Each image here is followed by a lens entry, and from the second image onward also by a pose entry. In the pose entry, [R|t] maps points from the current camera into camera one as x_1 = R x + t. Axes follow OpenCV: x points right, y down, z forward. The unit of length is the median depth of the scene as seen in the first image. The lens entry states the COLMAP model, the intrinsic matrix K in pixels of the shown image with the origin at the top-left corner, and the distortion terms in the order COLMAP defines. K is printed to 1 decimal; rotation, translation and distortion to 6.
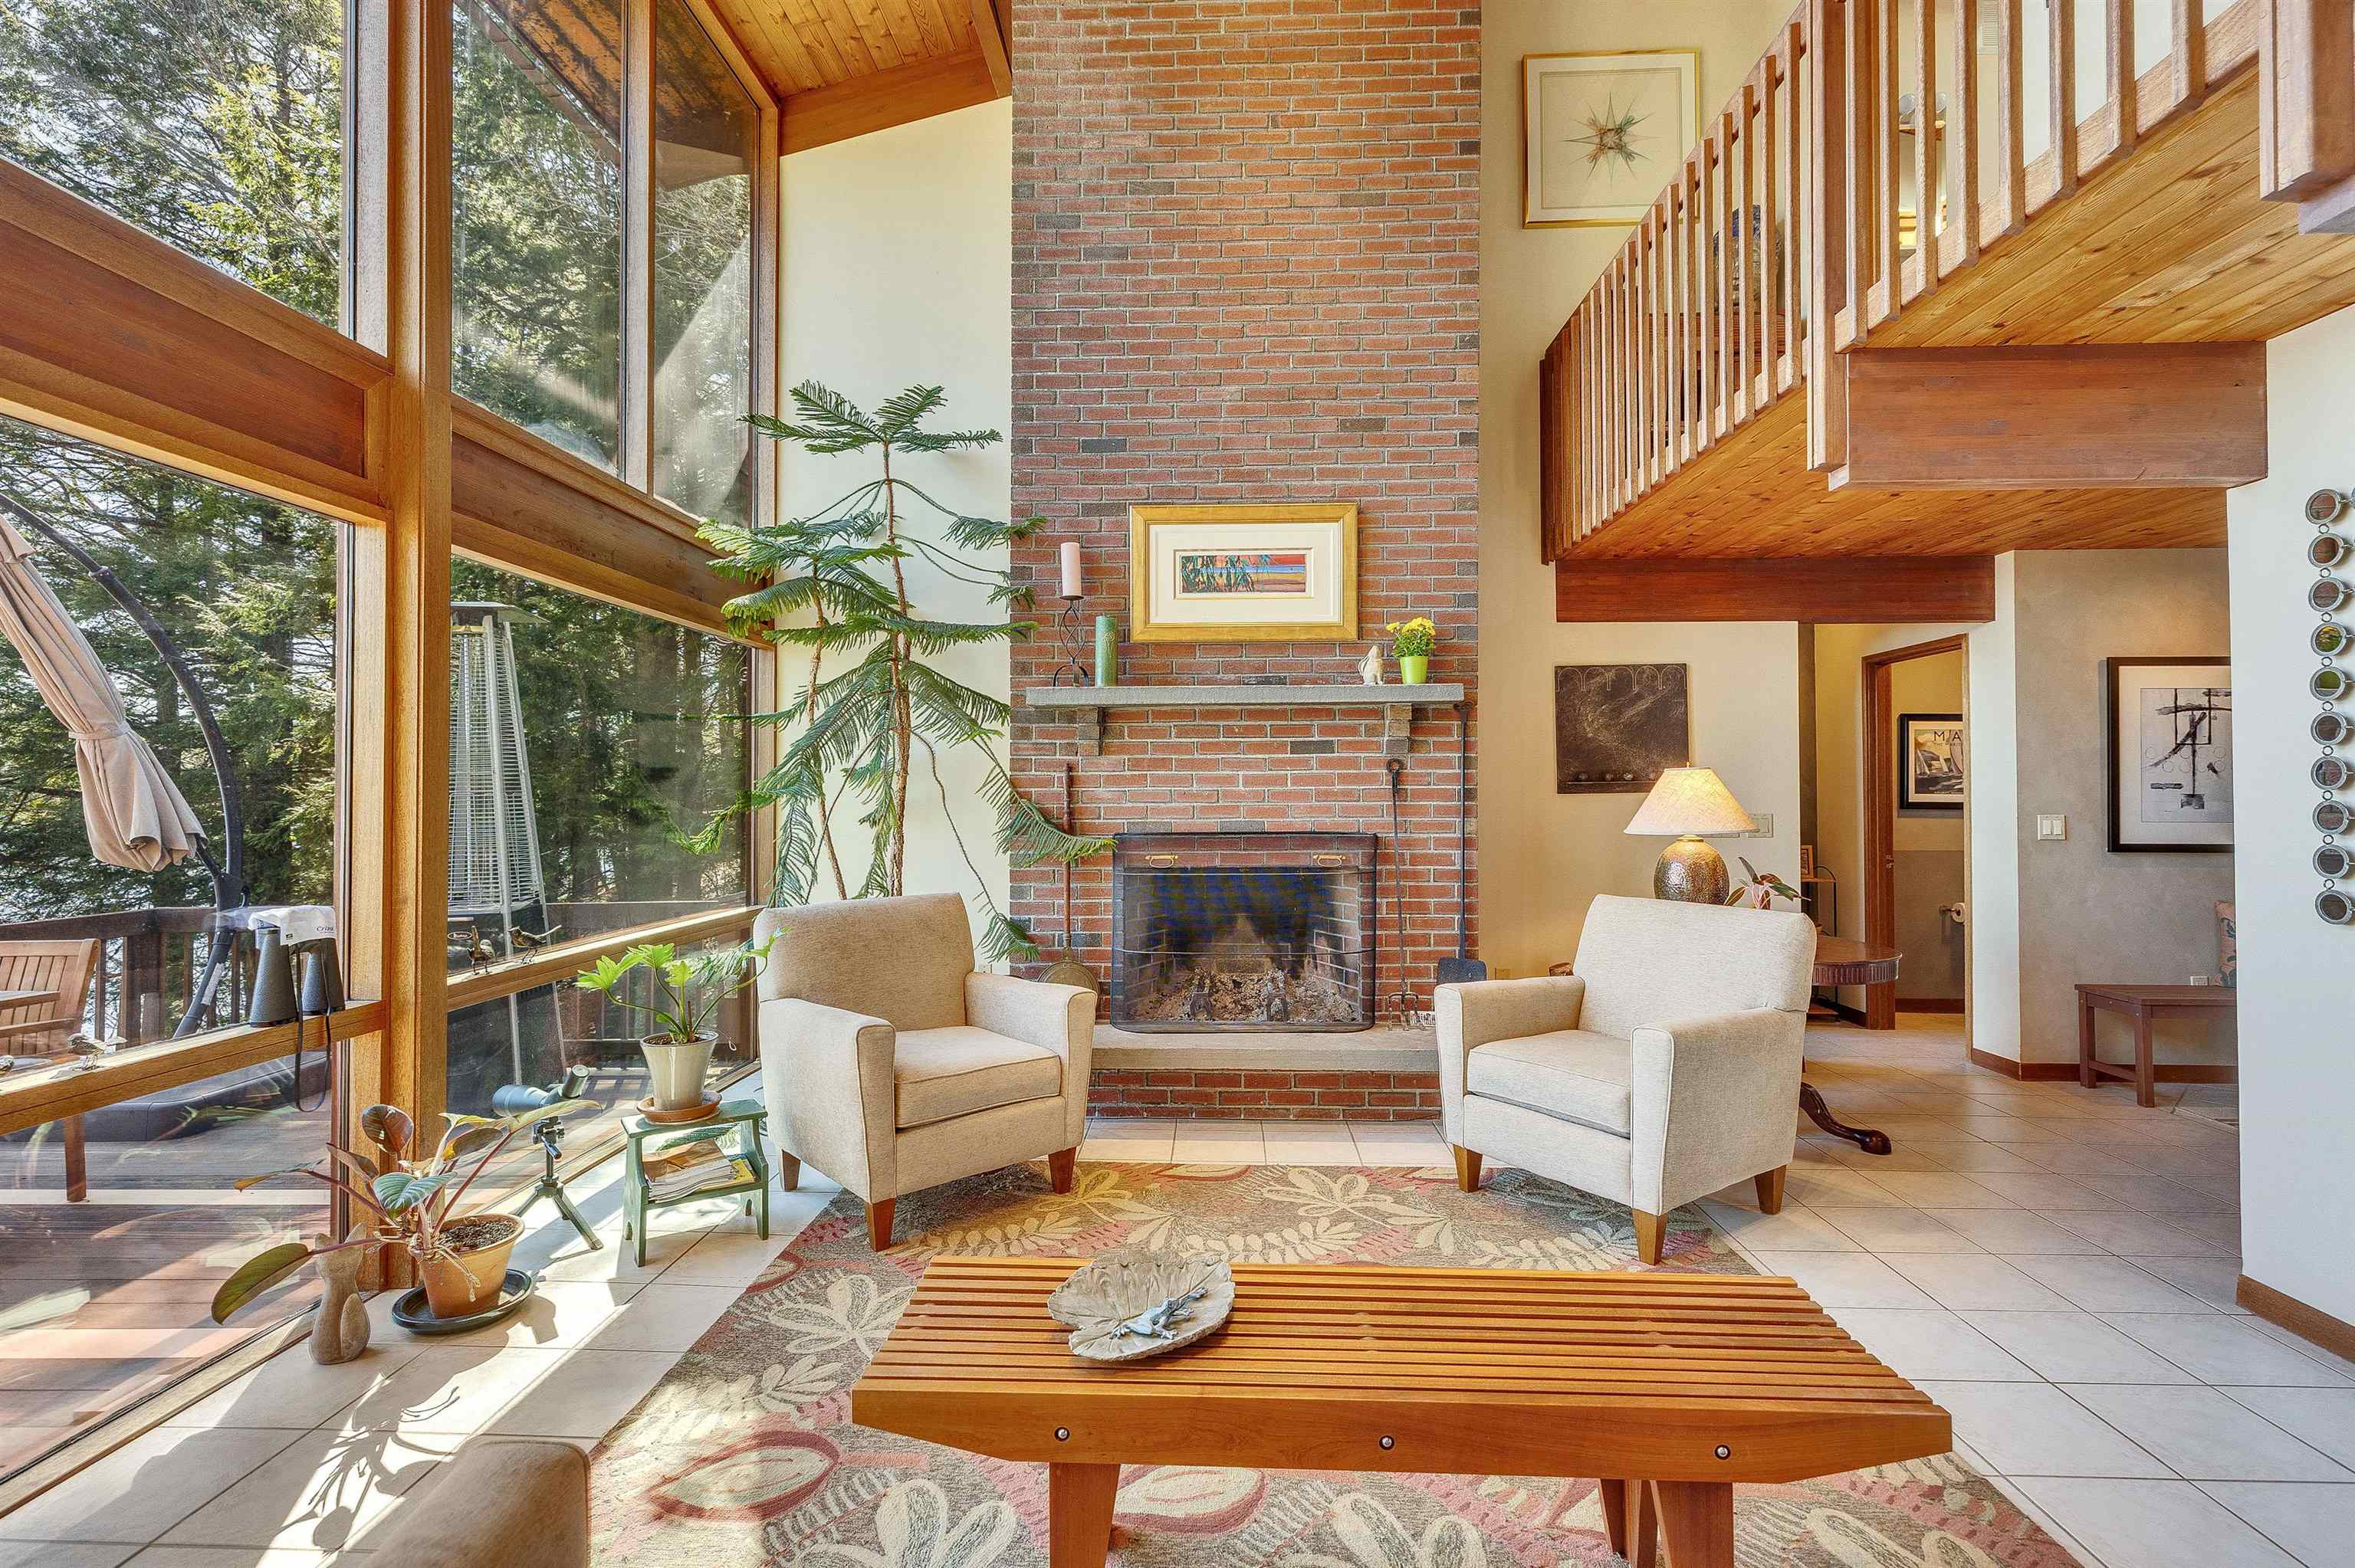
lens RADIAL K [[1083.0, 0, 1177.5], [0, 1083.0, 784.0], [0, 0, 1]] dist [-0.000398, 0.000225]
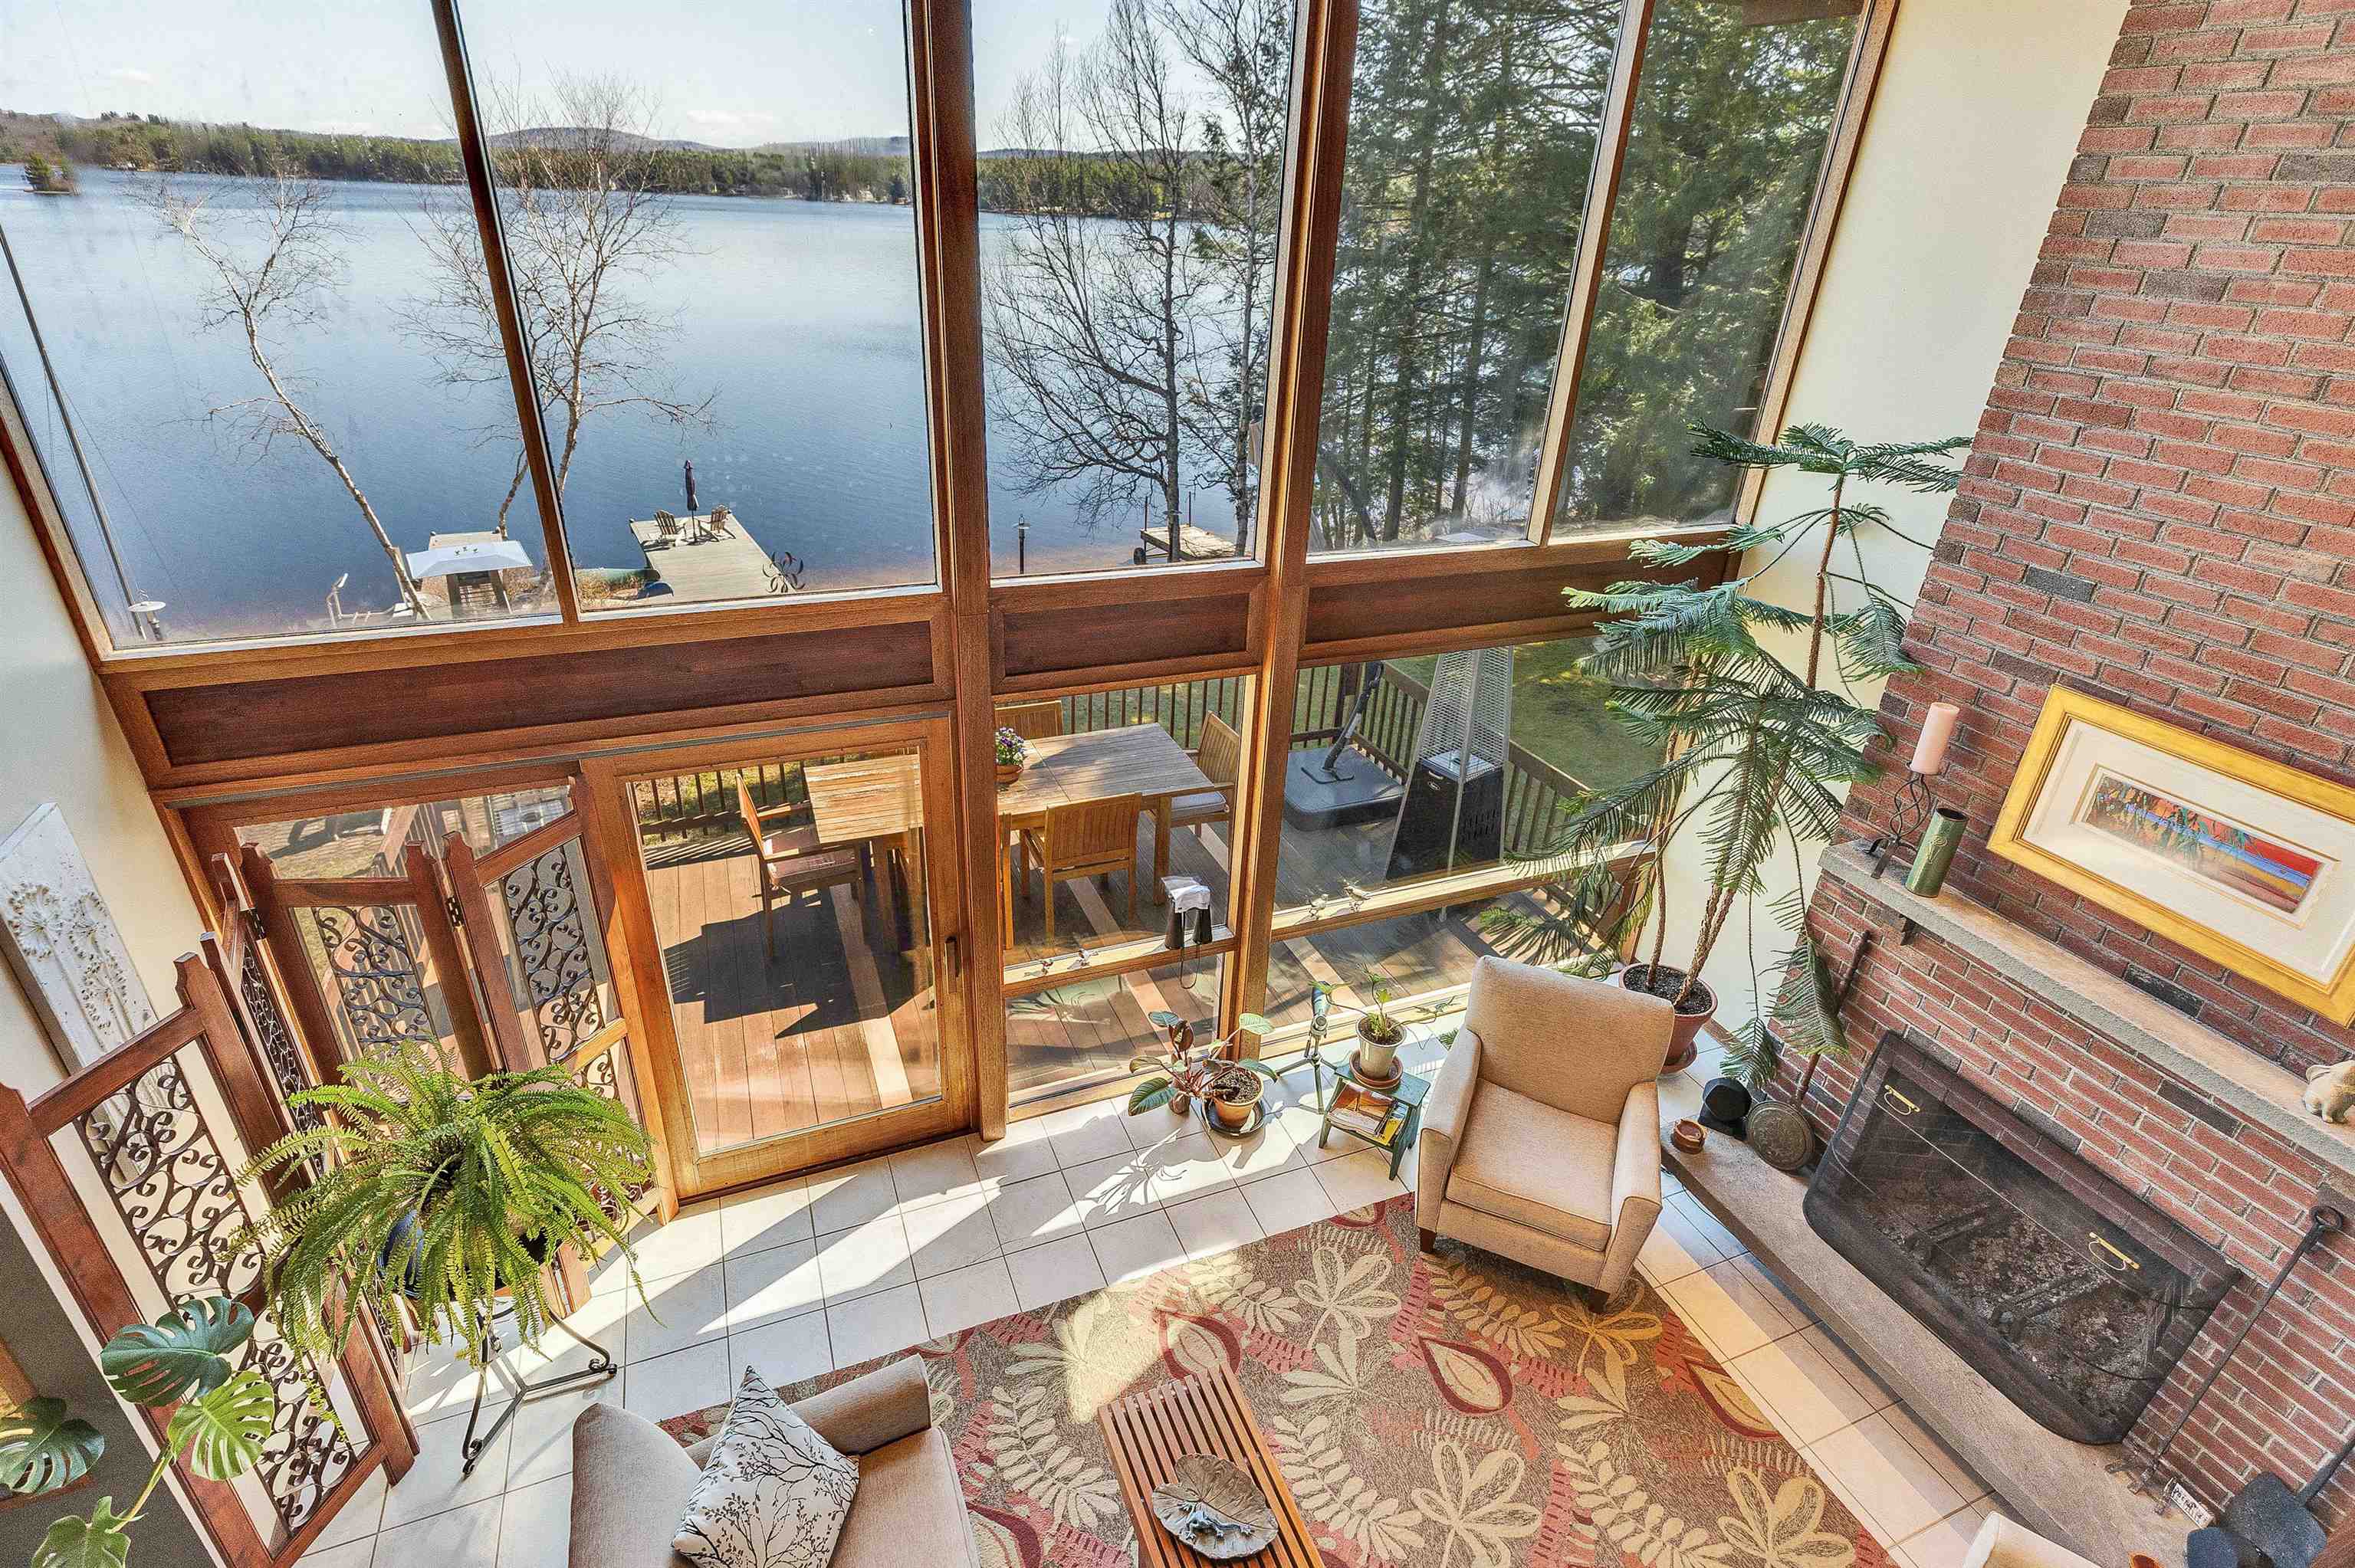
lens RADIAL K [[1128.8, 0, 1168.8], [0, 1128.8, 777.5], [0, 0, 1]] dist [-0.000348, 0.000261]
pose [[0.407761, 0.429028, -0.806018, 0.343429], [-0.028316, 0.888255, 0.458477, -0.525767], [0.912650, -0.164126, 0.374344, 0.180203]]
